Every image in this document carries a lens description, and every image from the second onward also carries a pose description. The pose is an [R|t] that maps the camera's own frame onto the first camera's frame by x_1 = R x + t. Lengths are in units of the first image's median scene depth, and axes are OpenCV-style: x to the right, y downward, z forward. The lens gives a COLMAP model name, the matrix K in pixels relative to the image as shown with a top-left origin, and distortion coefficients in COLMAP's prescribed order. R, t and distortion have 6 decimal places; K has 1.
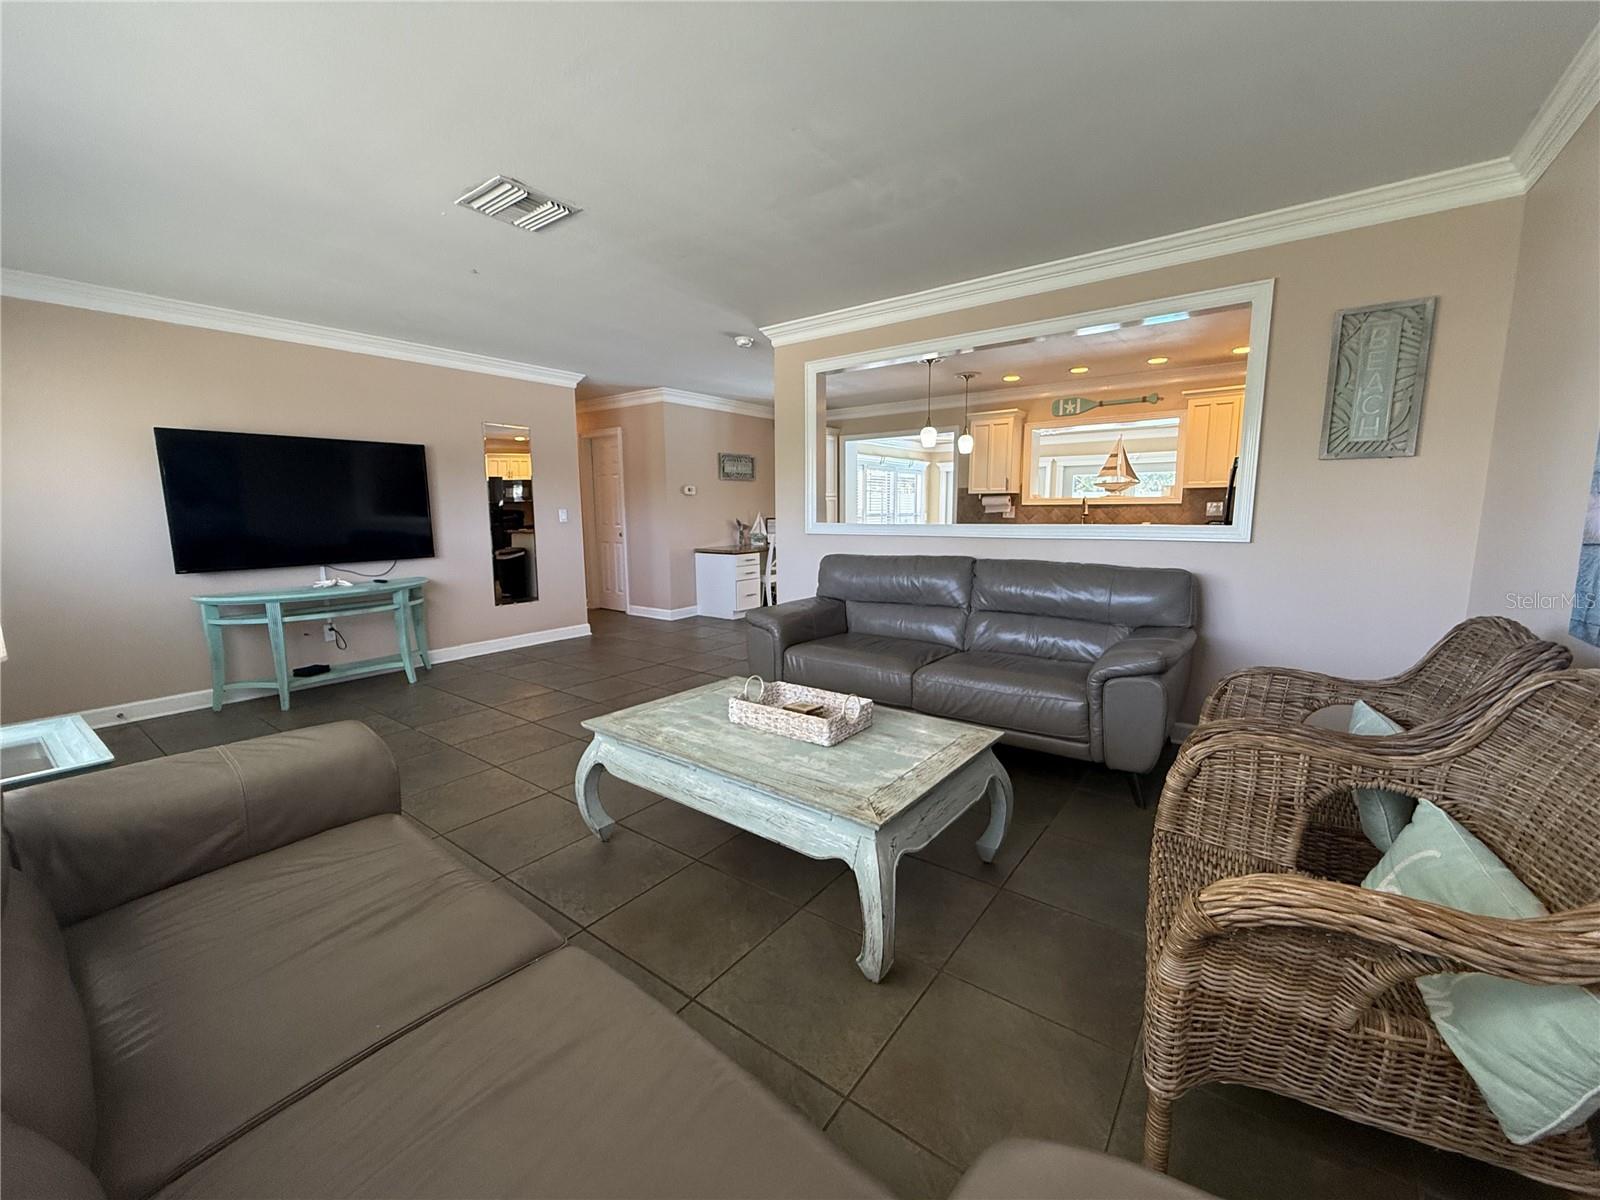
lens RADIAL K [[639.7, 0, 794.9], [0, 639.7, 602.5], [0, 0, 1]] dist [0.000102, 0.000007]
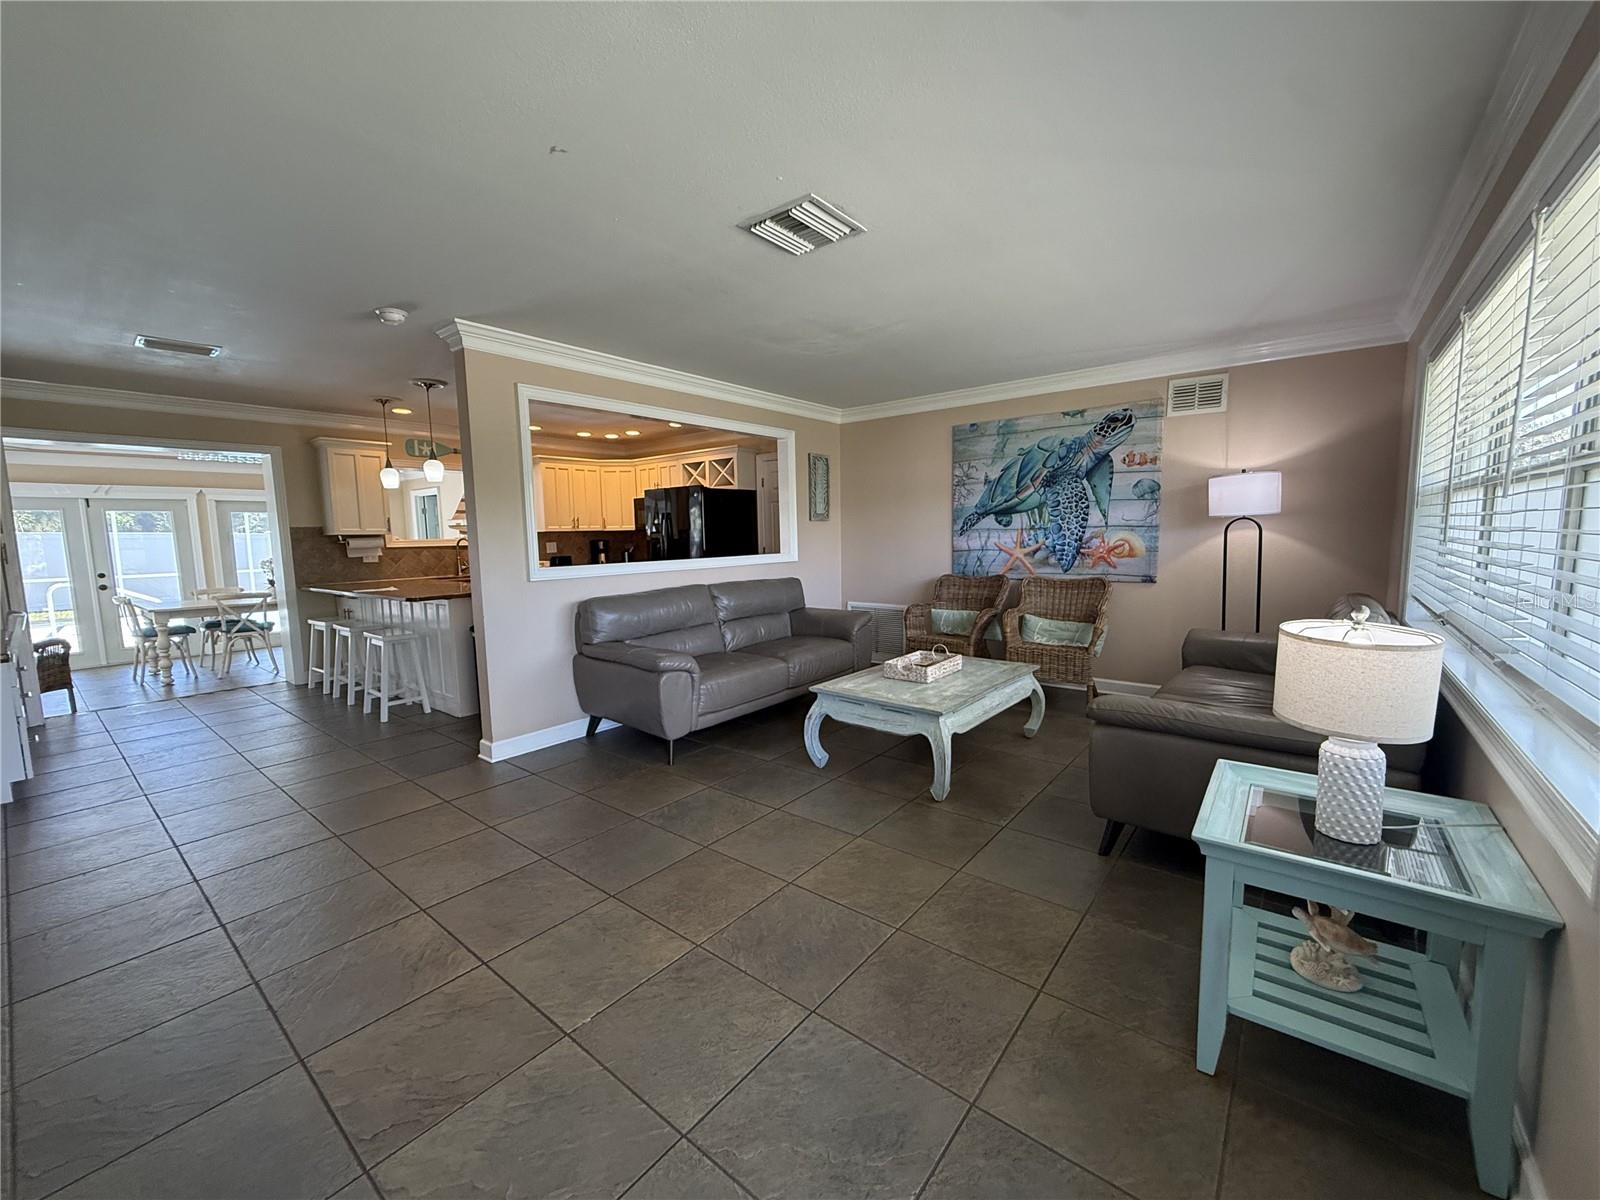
lens RADIAL K [[639.7, 0, 798.2], [0, 639.7, 600.7], [0, 0, 1]] dist [0.000102, 0.000007]
pose [[0.031356, -0.097112, 0.994779, -0.567042], [0.163985, 0.982282, 0.090724, -0.069487], [-0.985964, 0.160284, 0.046725, 0.422753]]
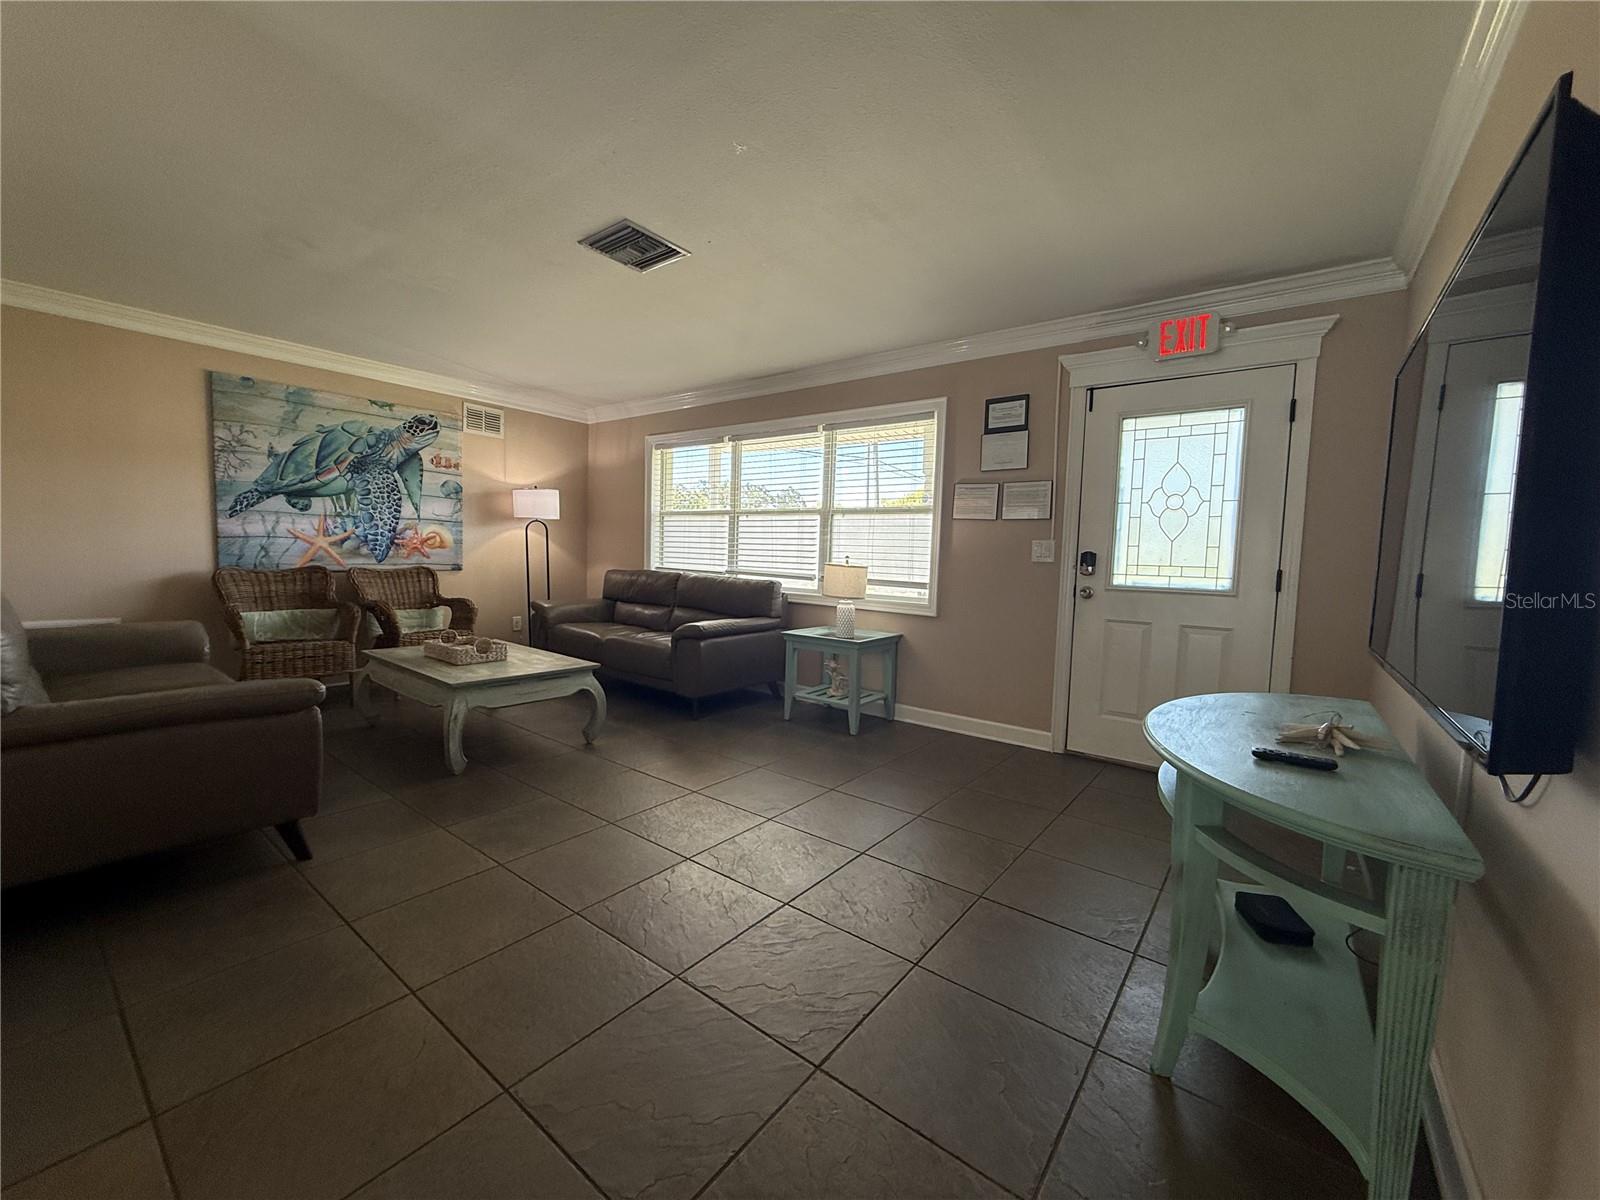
lens RADIAL K [[639.7, 0, 797.5], [0, 639.7, 600.4], [0, 0, 1]] dist [0.000102, 0.000007]
pose [[-0.999791, -0.018914, 0.007804, -0.291724], [-0.016748, 0.975607, 0.218884, -0.111755], [-0.011754, 0.218708, -0.975720, 0.883491]]
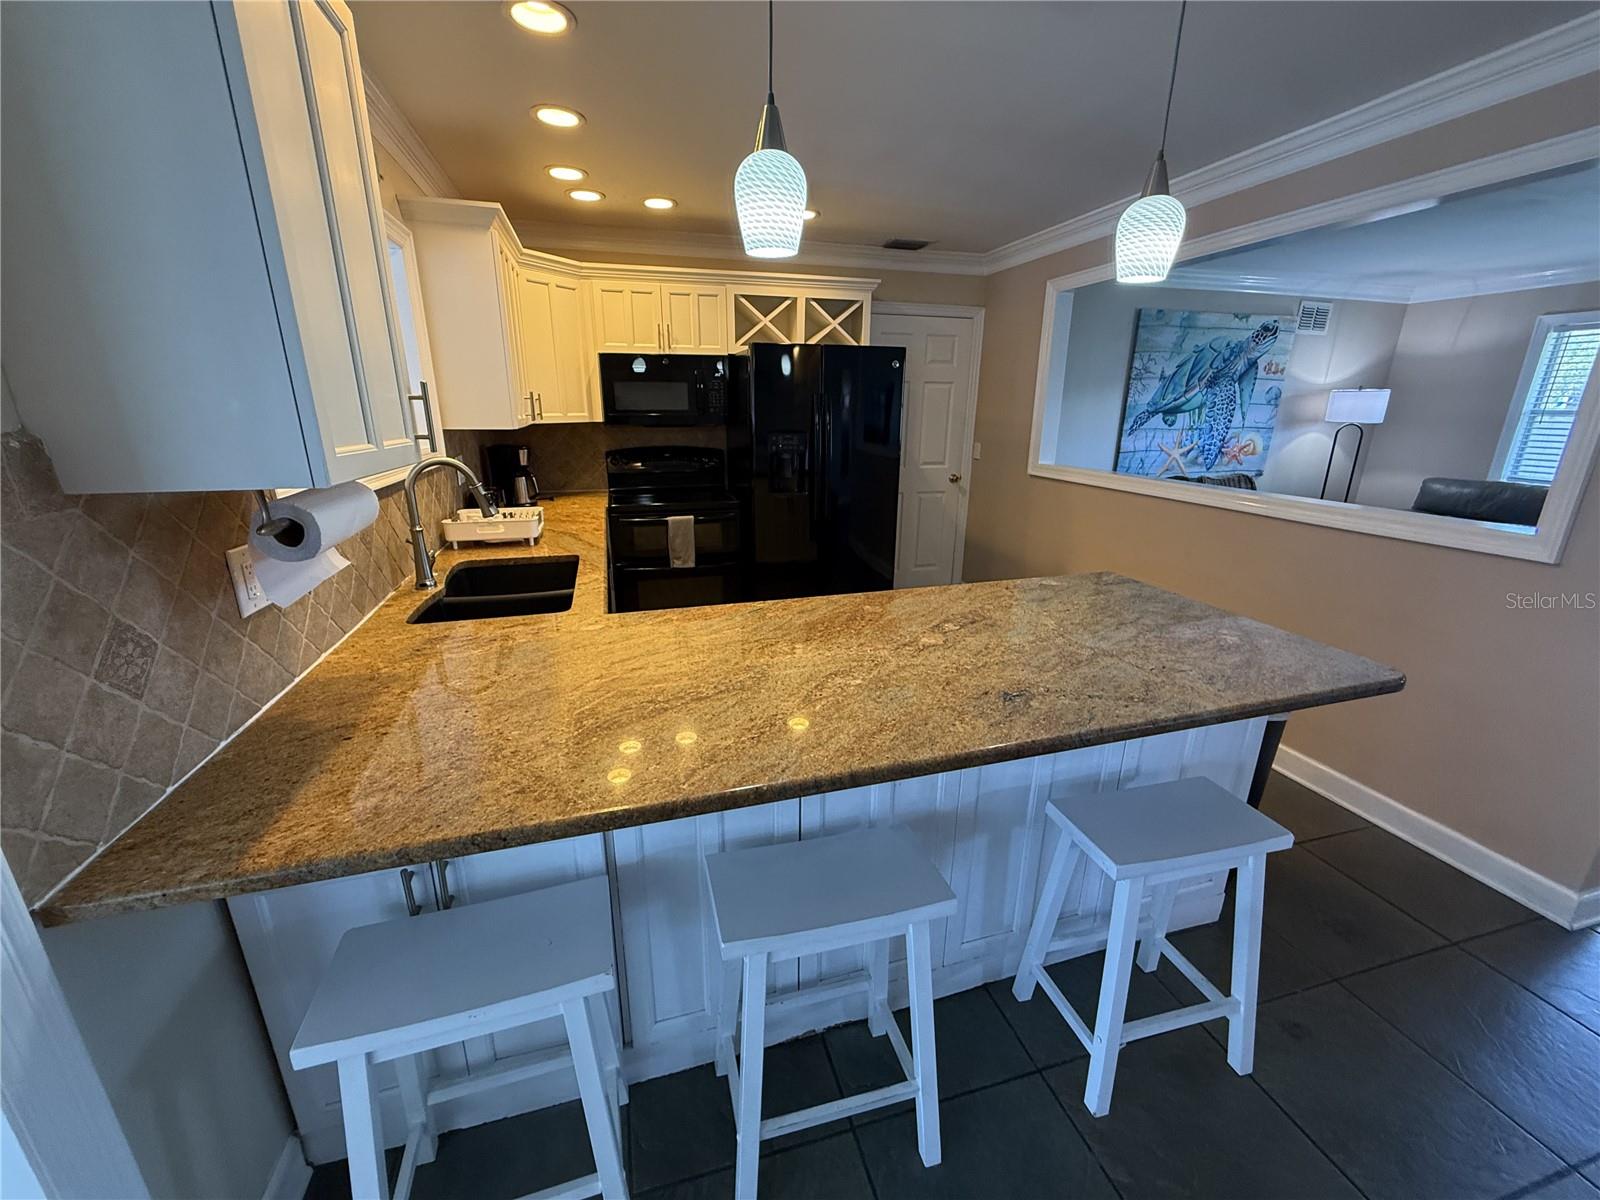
lens RADIAL K [[639.7, 0, 794.9], [0, 639.7, 603.2], [0, 0, 1]] dist [0.000102, 0.000007]
pose [[-0.795298, -0.174073, 0.580690, 0.125760], [0.091272, 0.912586, 0.398568, -0.205770], [-0.599309, 0.369981, -0.709889, 1.121405]]
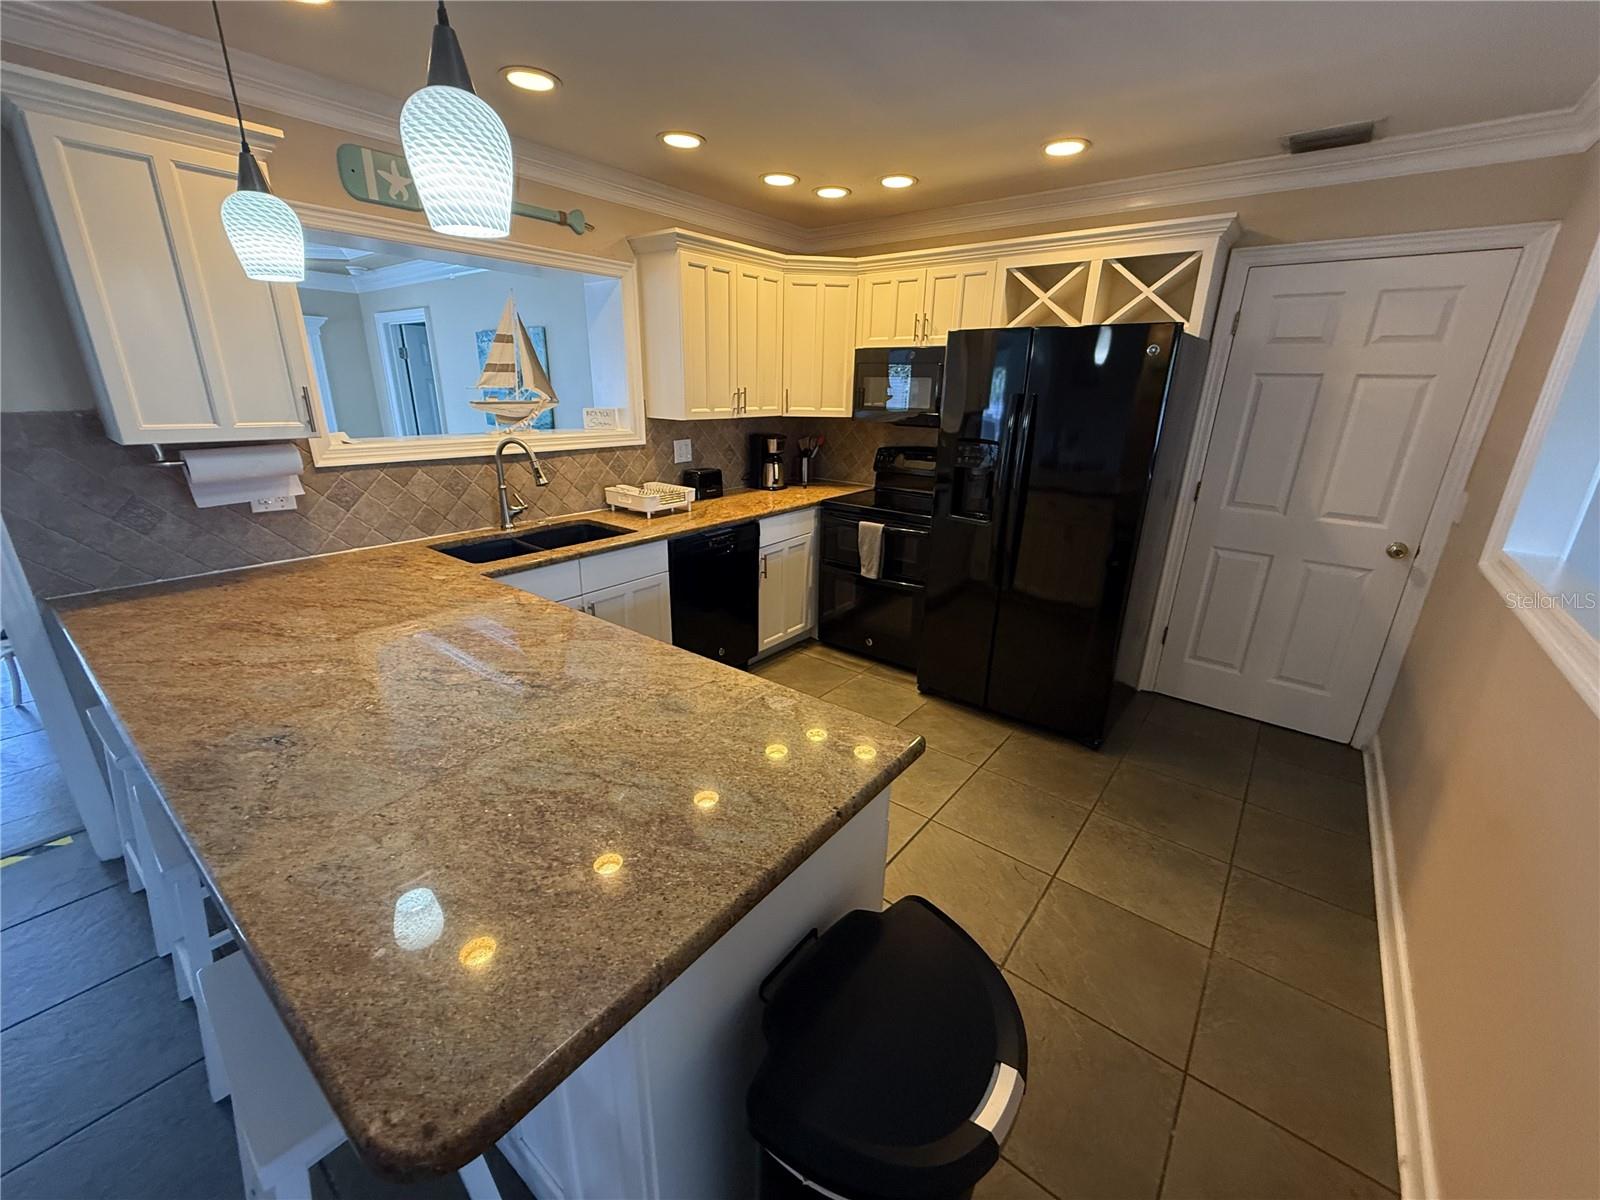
lens RADIAL K [[639.7, 0, 797.9], [0, 639.7, 600.7], [0, 0, 1]] dist [0.000102, 0.000007]
pose [[0.029161, -0.311628, 0.949757, 0.026263], [0.124882, 0.943852, 0.305856, -0.167796], [-0.991743, 0.109689, 0.066440, 0.785123]]
